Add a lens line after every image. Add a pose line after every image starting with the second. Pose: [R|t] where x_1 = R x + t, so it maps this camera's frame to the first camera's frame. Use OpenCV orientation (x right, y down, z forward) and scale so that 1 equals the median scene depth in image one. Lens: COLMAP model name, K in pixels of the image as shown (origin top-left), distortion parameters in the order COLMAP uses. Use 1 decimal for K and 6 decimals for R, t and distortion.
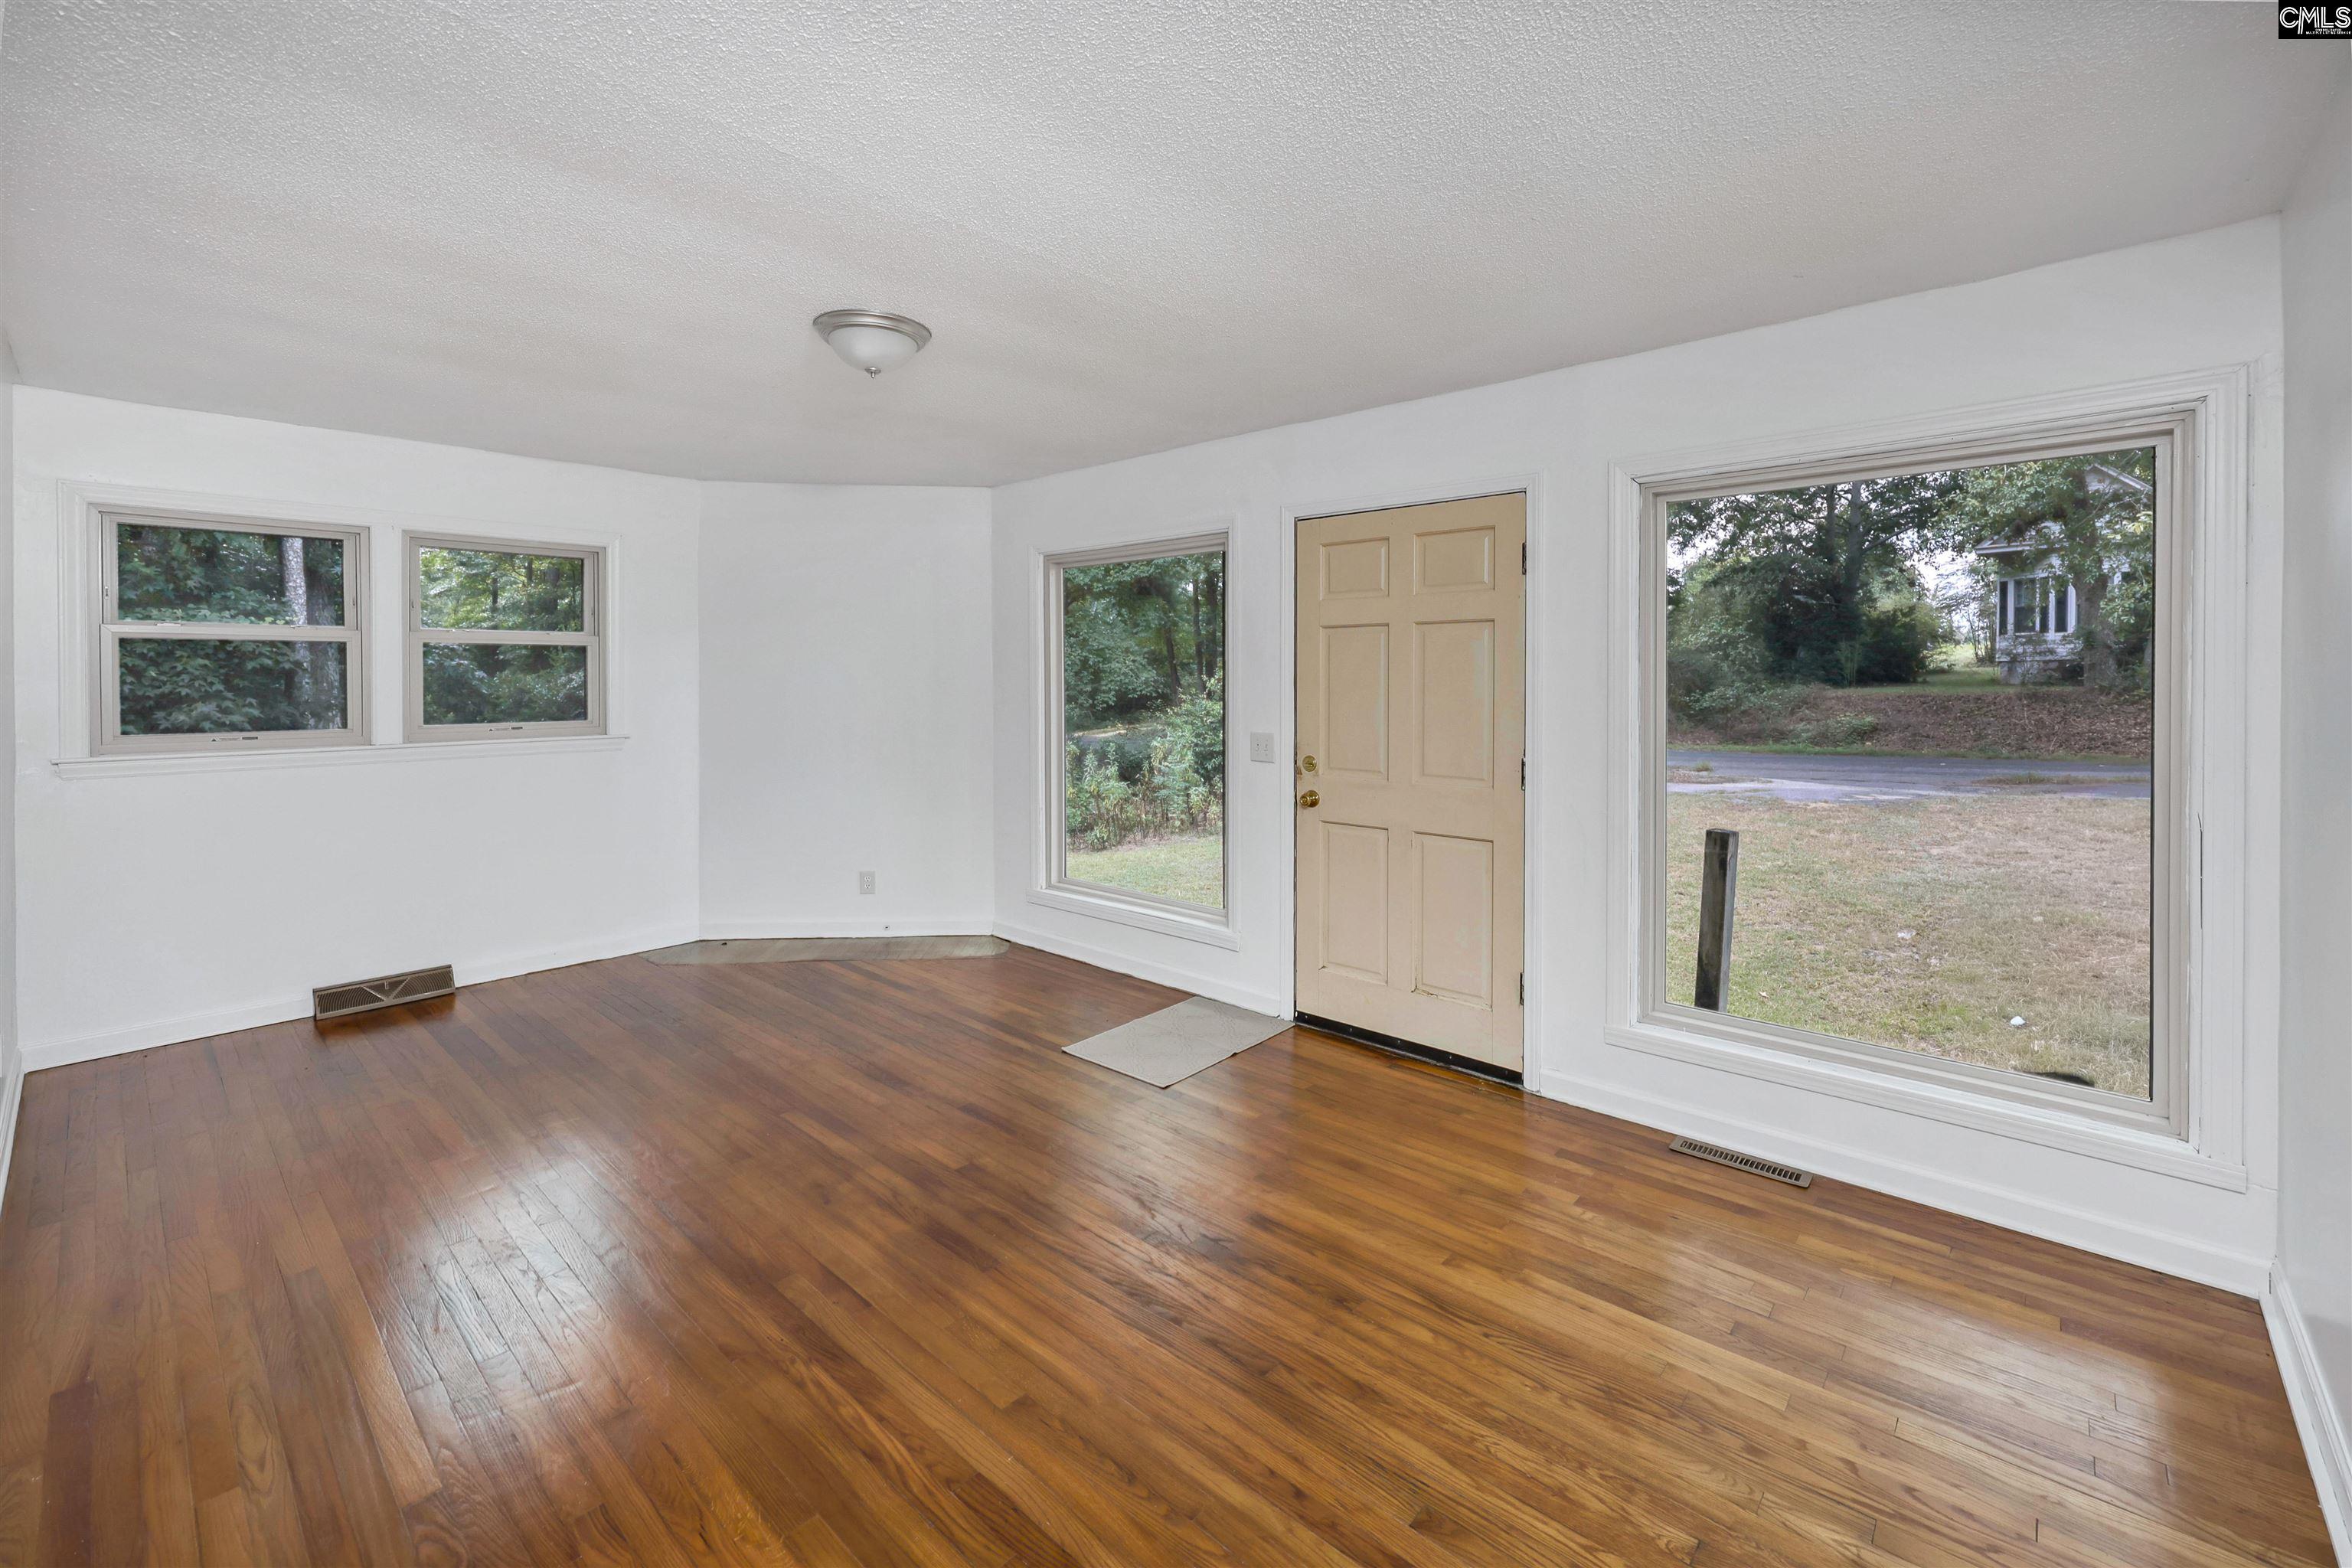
lens RADIAL K [[1016.4, 0, 1190.0], [0, 1016.4, 681.5], [0, 0, 1]] dist [0.001177, 0.000243]
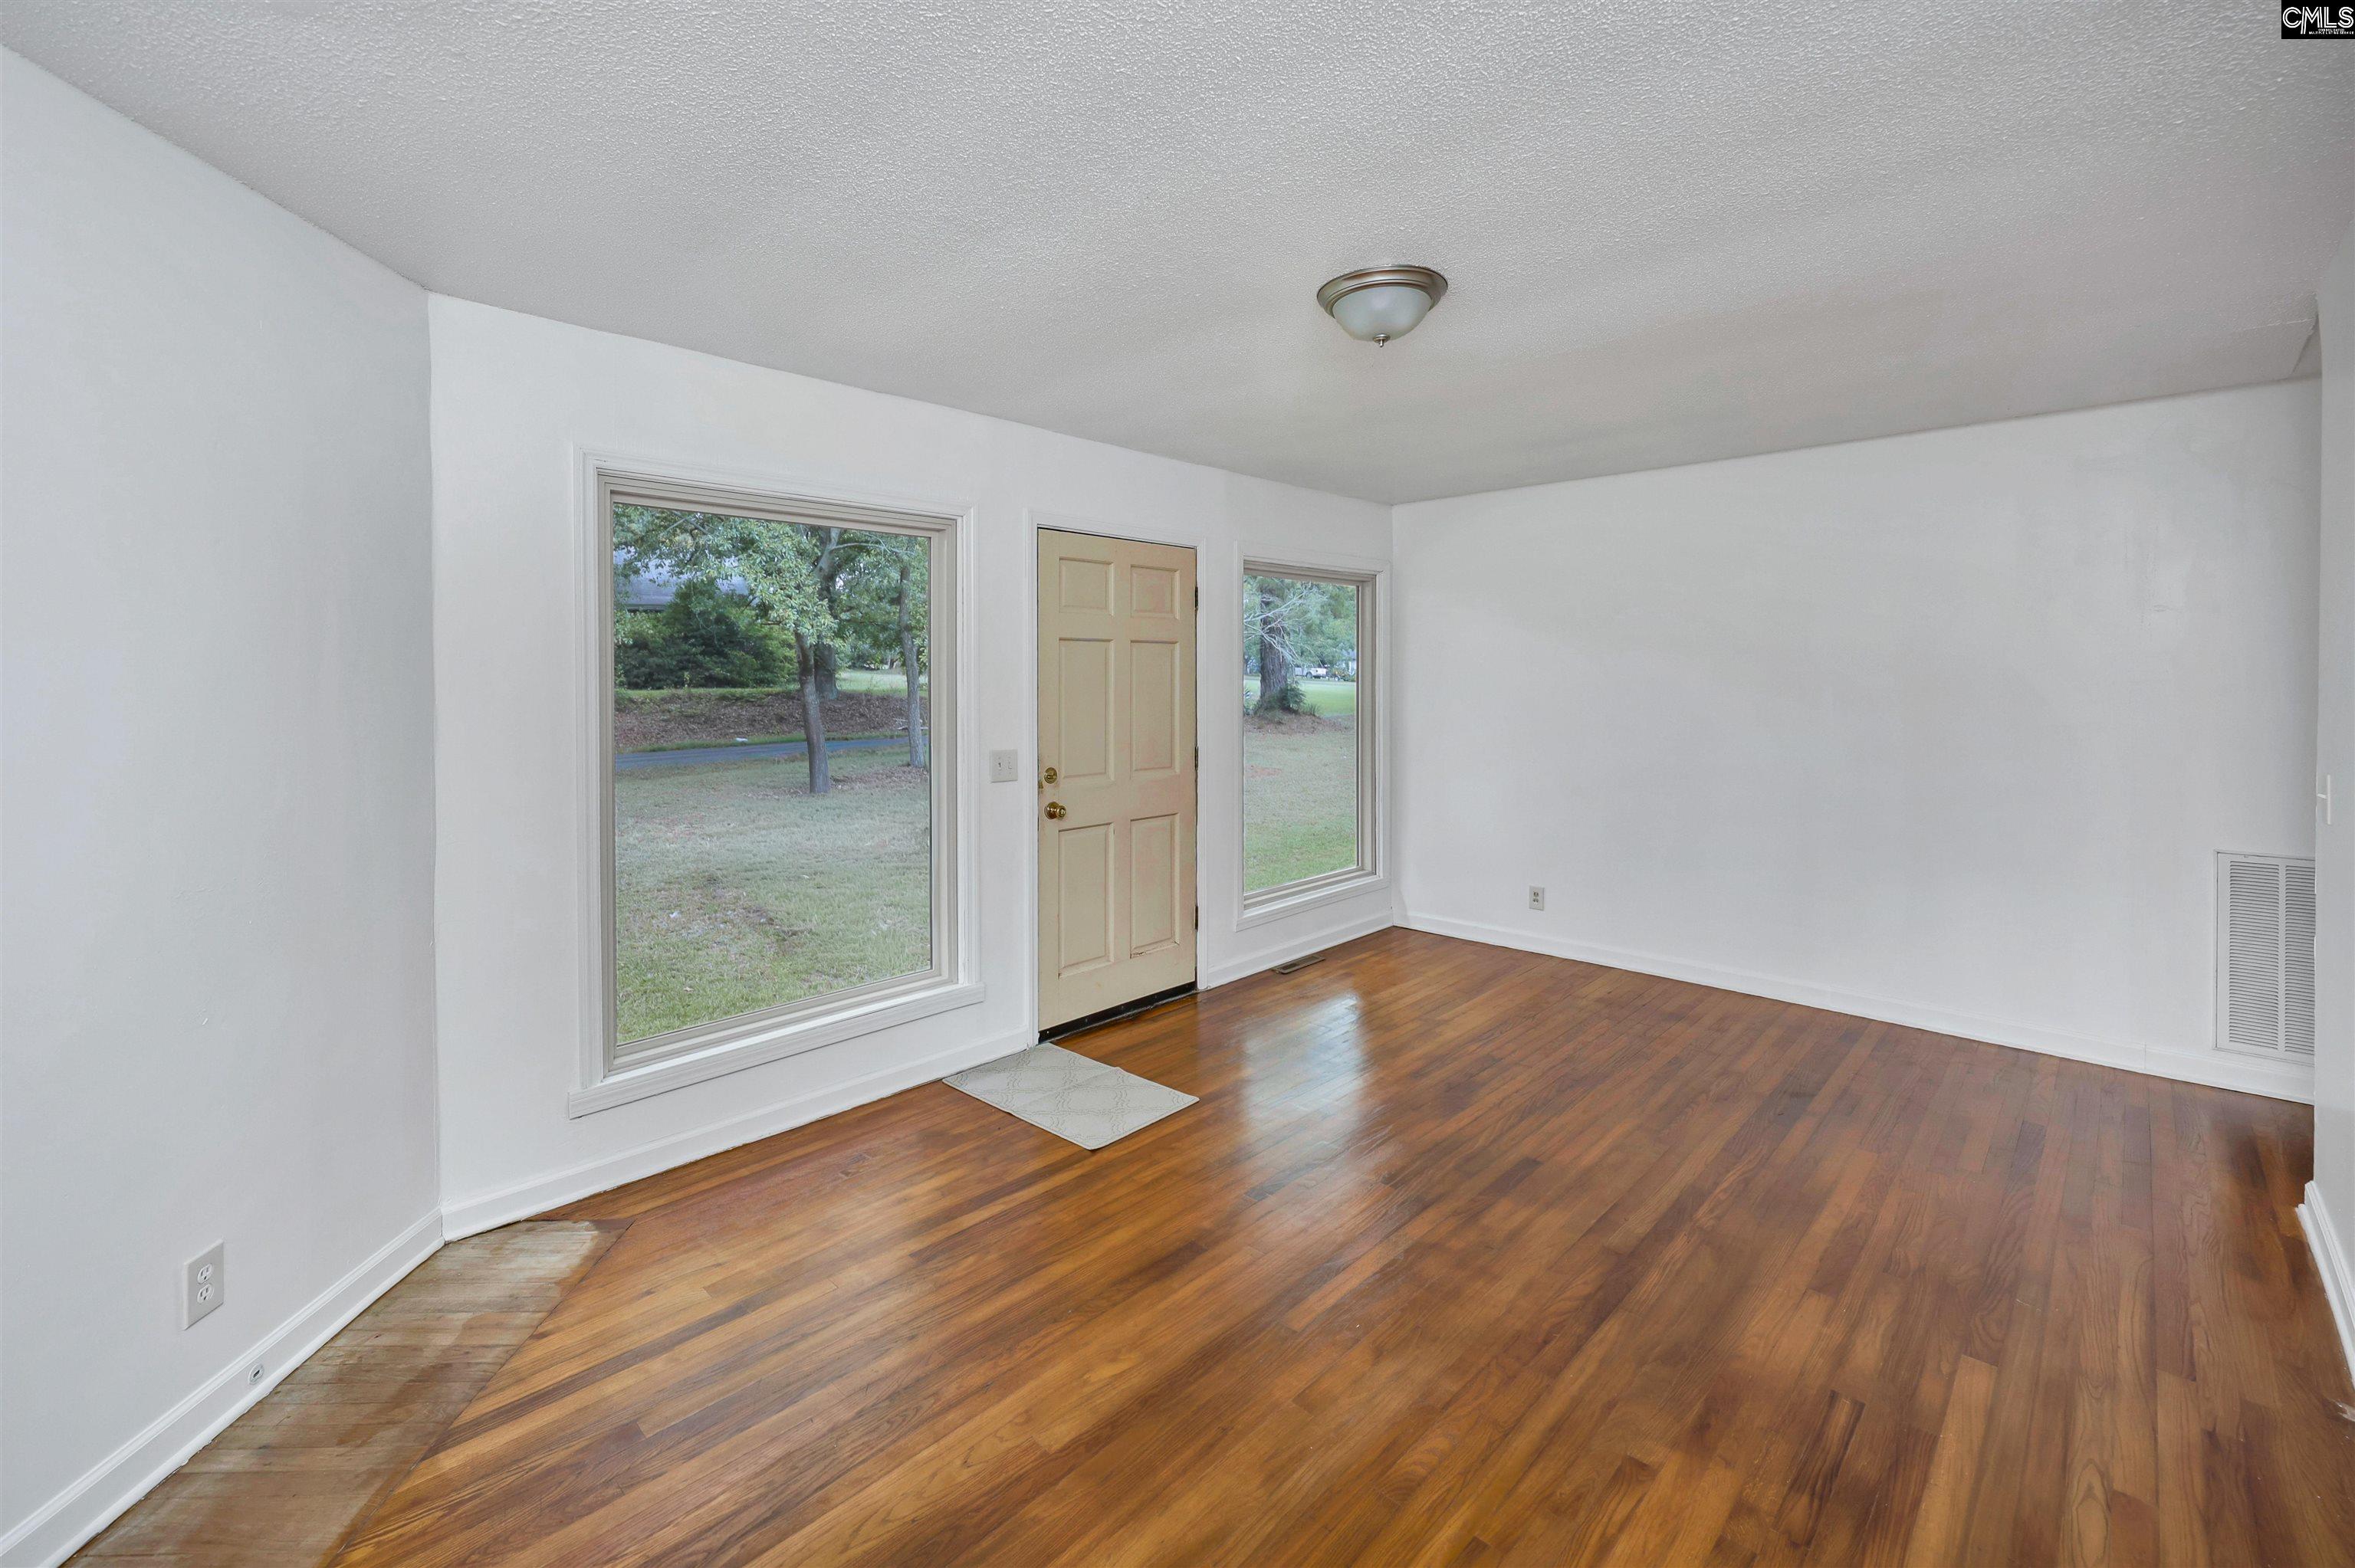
lens RADIAL K [[1017.5, 0, 1191.5], [0, 1017.5, 681.4], [0, 0, 1]] dist [0.001177, 0.000243]
pose [[-0.000043, 0.000737, 1.000000, -1.282023], [0.009382, 0.999956, -0.000736, -0.012546], [-0.999956, 0.009382, -0.000050, 1.257143]]
